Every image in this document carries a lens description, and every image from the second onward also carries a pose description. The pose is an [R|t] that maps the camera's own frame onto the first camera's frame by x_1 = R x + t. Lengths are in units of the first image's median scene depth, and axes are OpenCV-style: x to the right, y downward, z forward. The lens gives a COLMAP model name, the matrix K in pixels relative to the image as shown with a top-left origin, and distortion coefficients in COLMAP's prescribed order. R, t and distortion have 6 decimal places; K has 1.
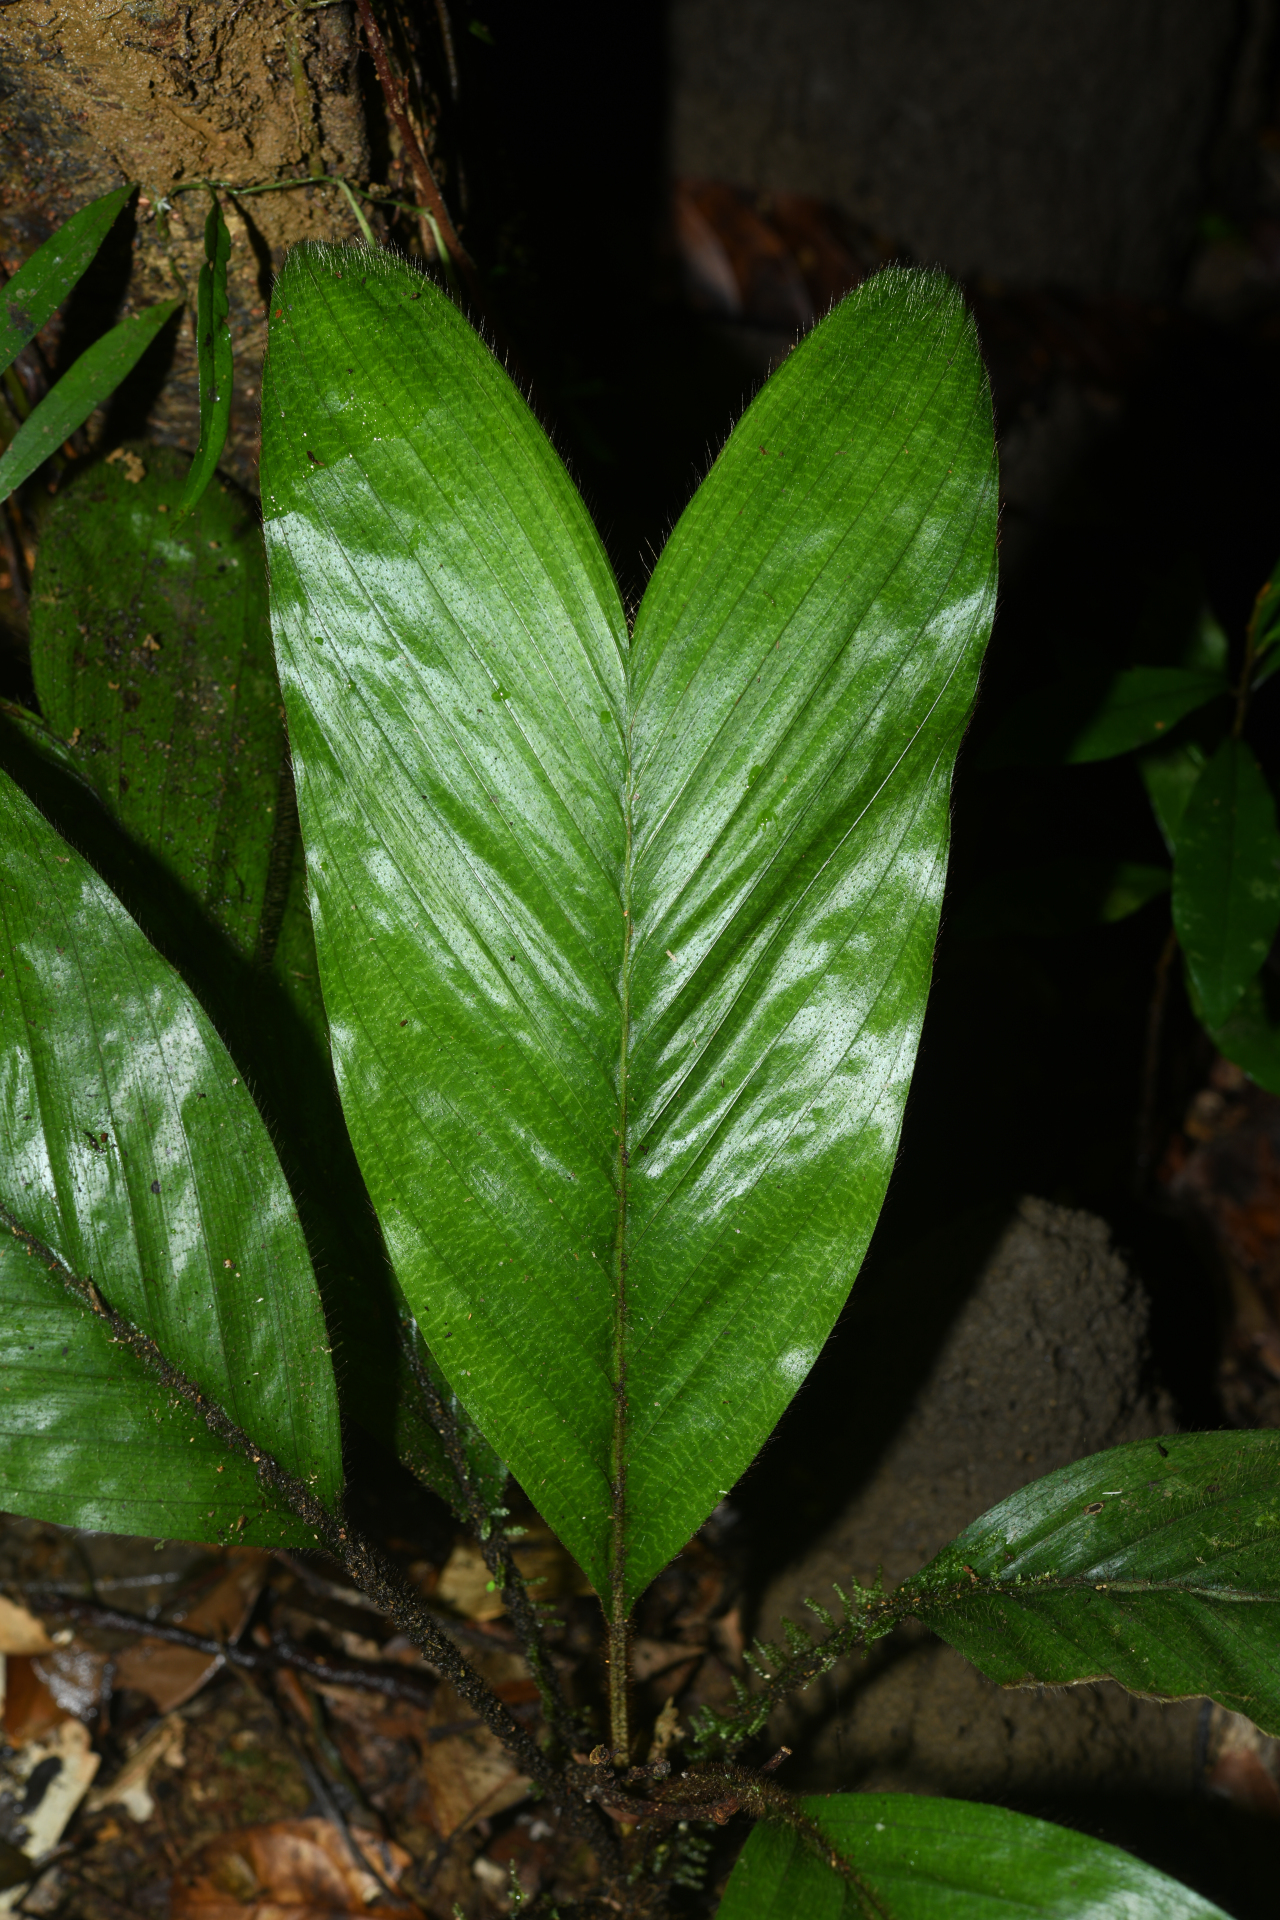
lens RADIAL K [[3392.4, 0, 701.4], [0, 3392.4, 941.2], [0, 0, 1]] dist [-0.000590, 0.000000]
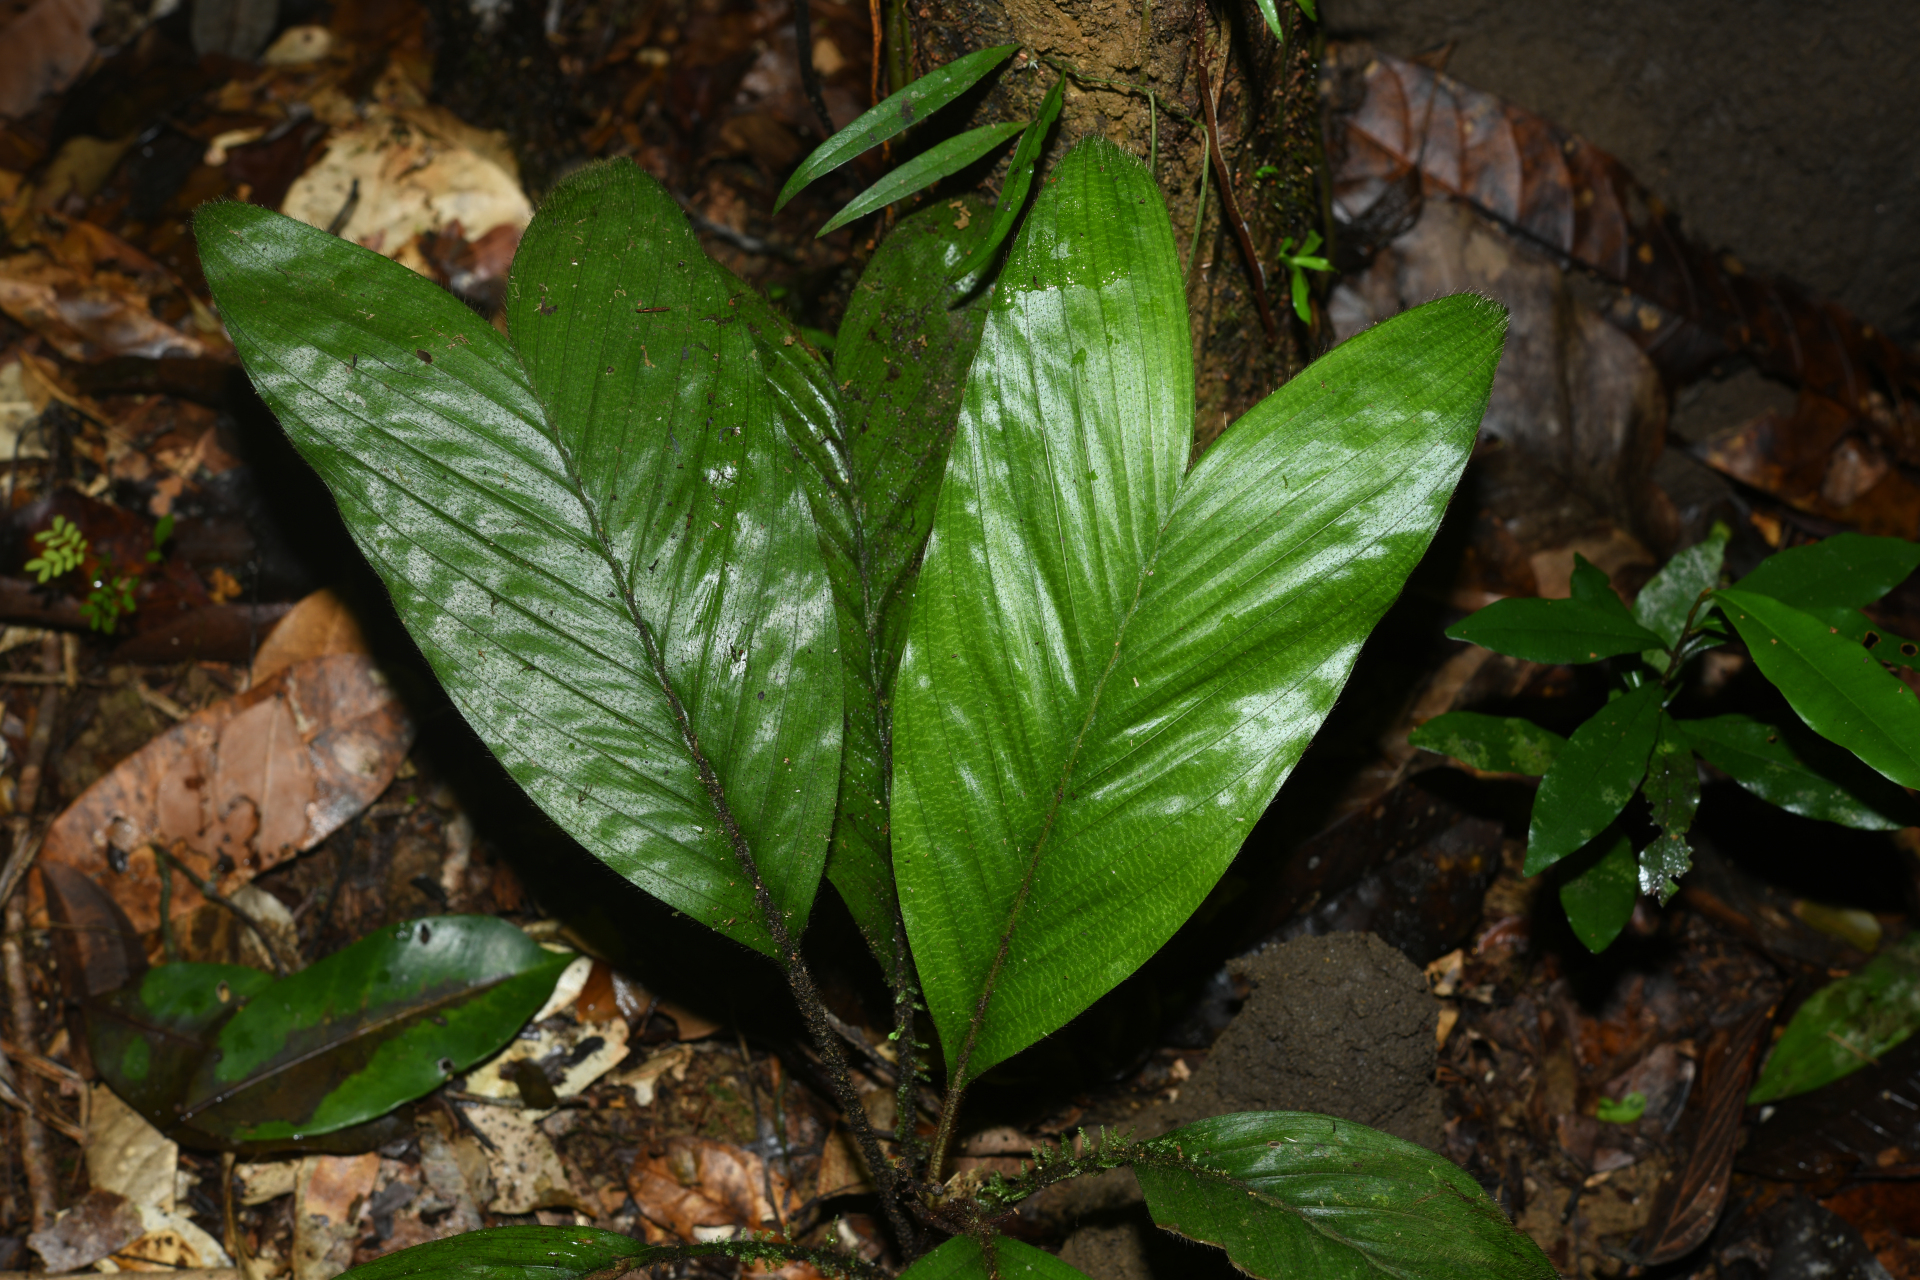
lens RADIAL K [[3392.4, 0, 1008.9], [0, 3392.4, 691.3], [0, 0, 1]] dist [-0.000590, 0.000000]
pose [[0.910845, 0.378387, -0.164879, 0.180201], [-0.369669, 0.925547, 0.081897, -0.089907], [0.183592, -0.013645, 0.982908, -0.447010]]
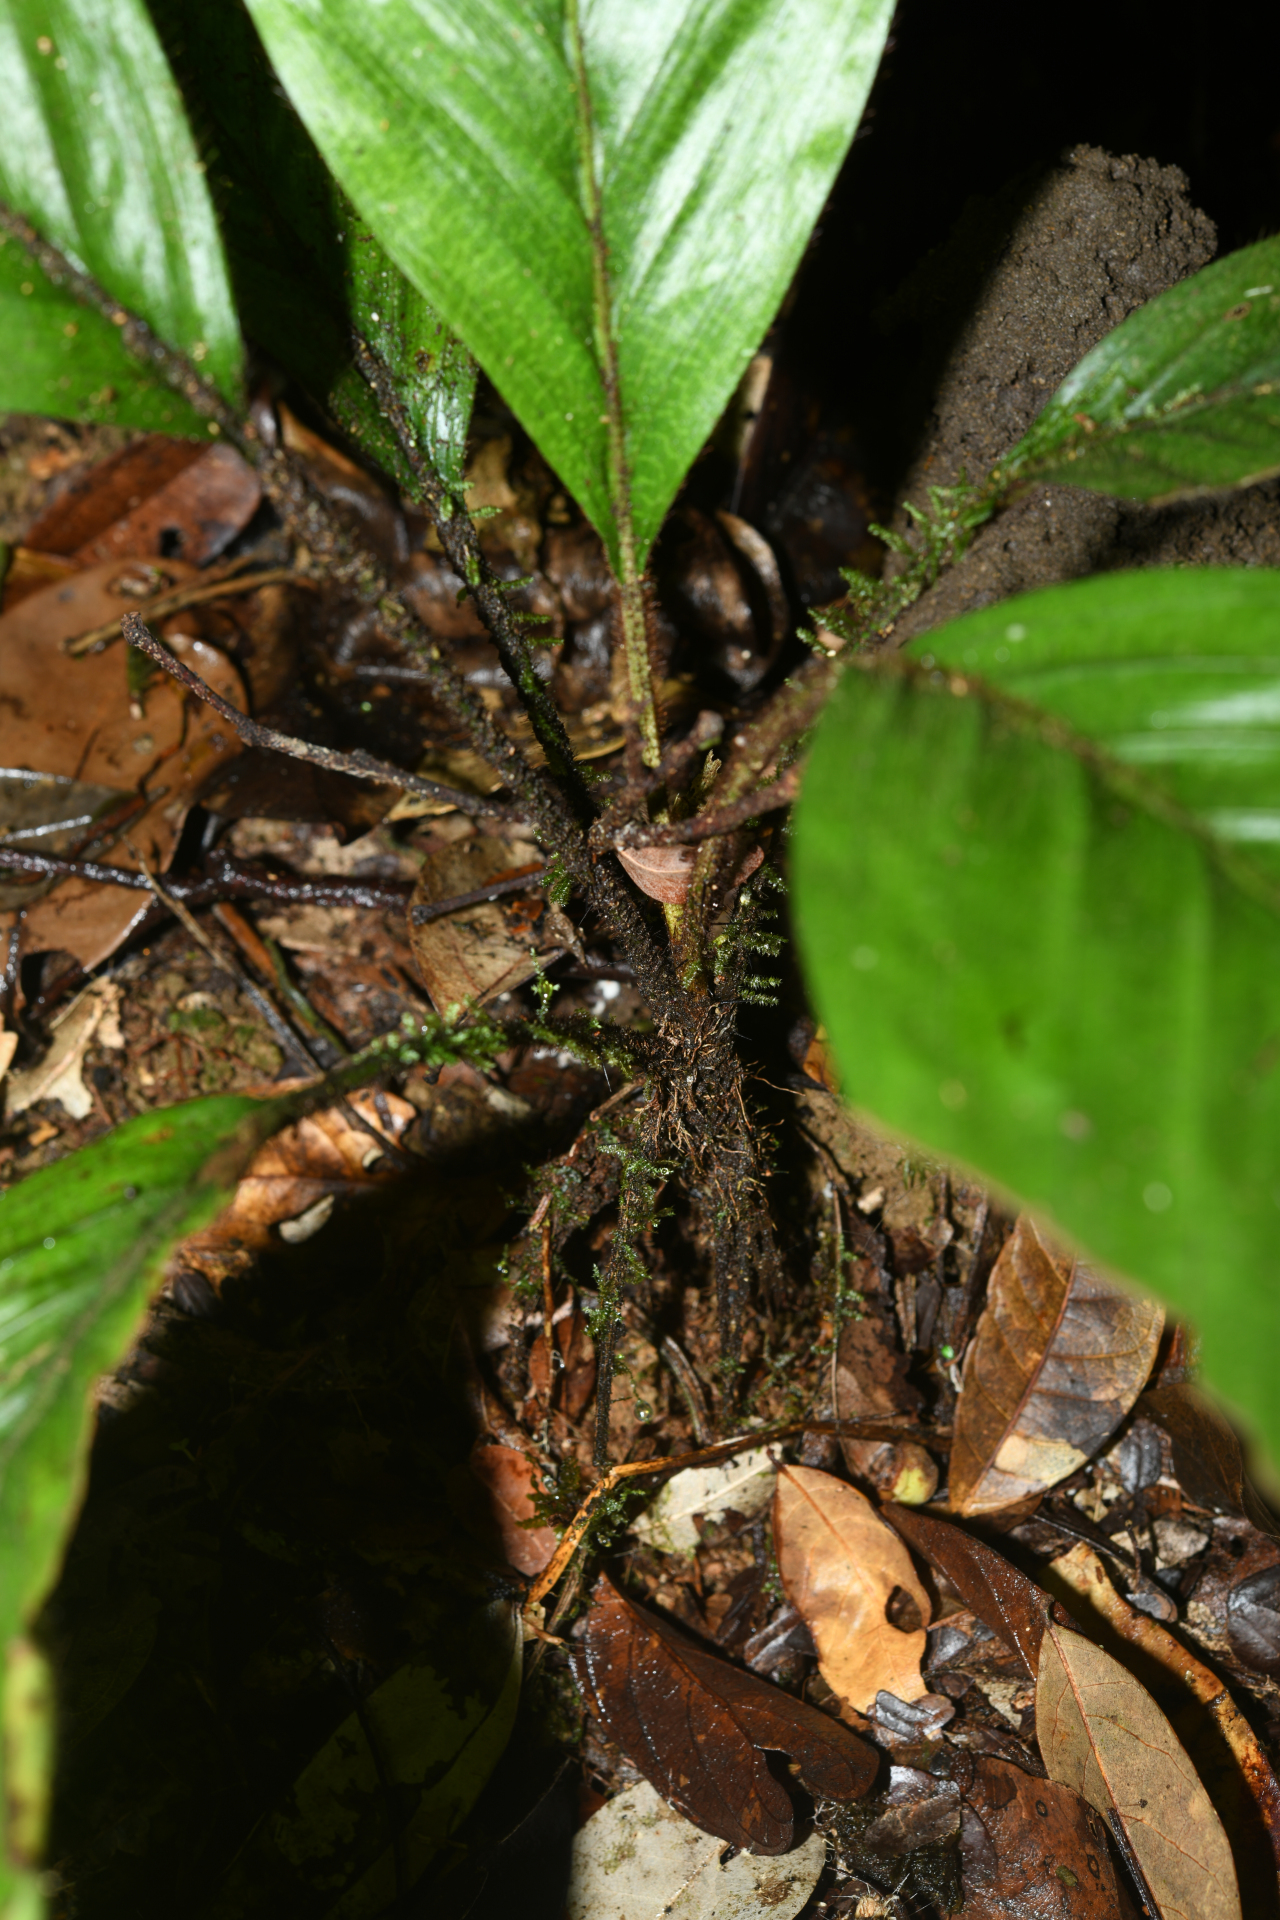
lens RADIAL K [[3392.4, 0, 643.0], [0, 3392.4, 960.6], [0, 0, 1]] dist [-0.000590, 0.000000]
pose [[0.992806, -0.119681, -0.003659, -0.030582], [0.119735, 0.992171, 0.035489, 0.270671], [-0.000617, -0.035672, 0.999363, 0.243117]]
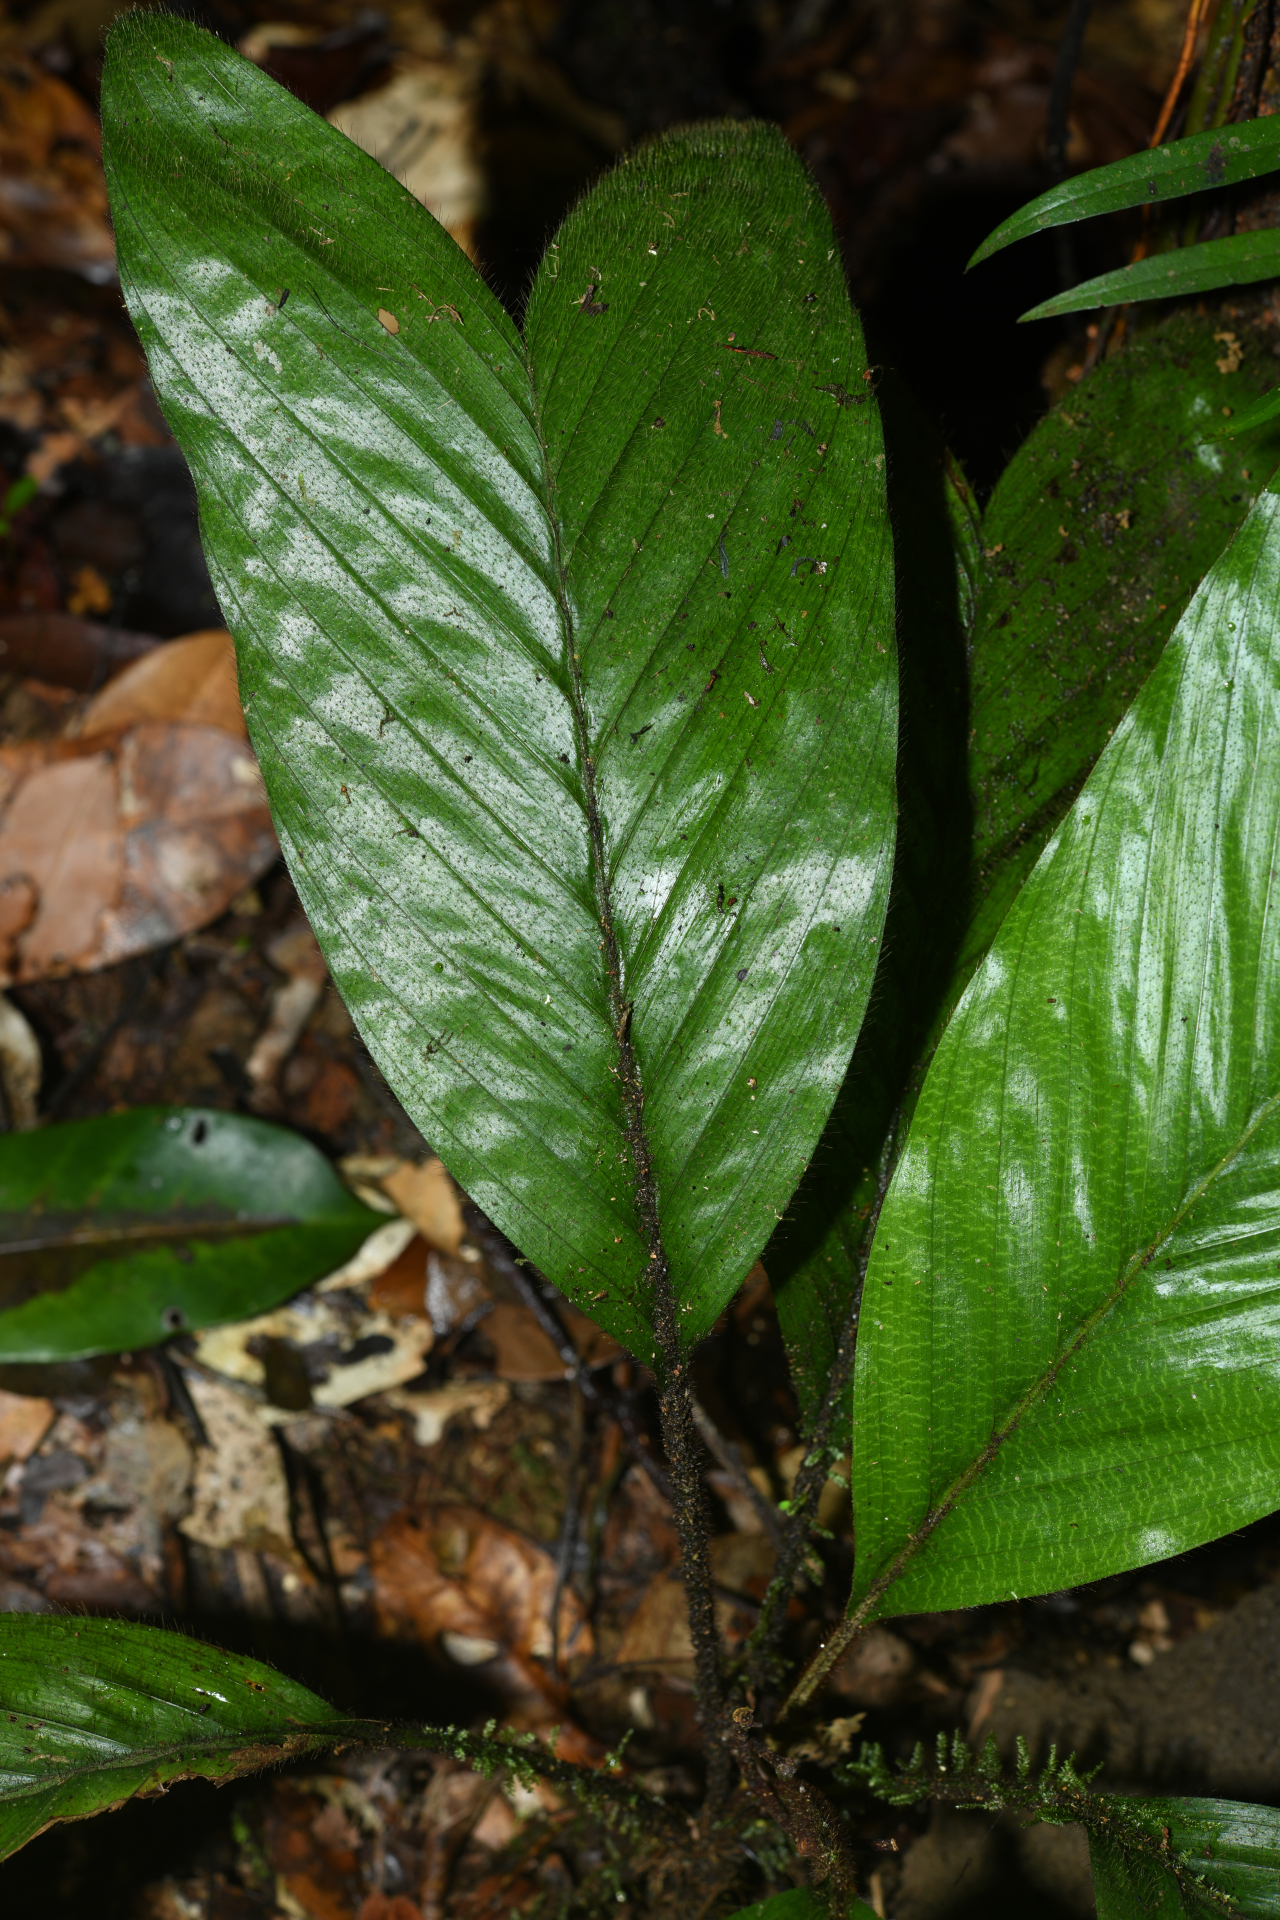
lens RADIAL K [[3392.4, 0, 646.6], [0, 3392.4, 954.2], [0, 0, 1]] dist [-0.000590, 0.000000]
pose [[0.747861, 0.621202, -0.234119, 0.040715], [-0.605111, 0.782928, 0.144448, -0.053316], [0.273030, 0.033641, 0.961417, 0.054659]]
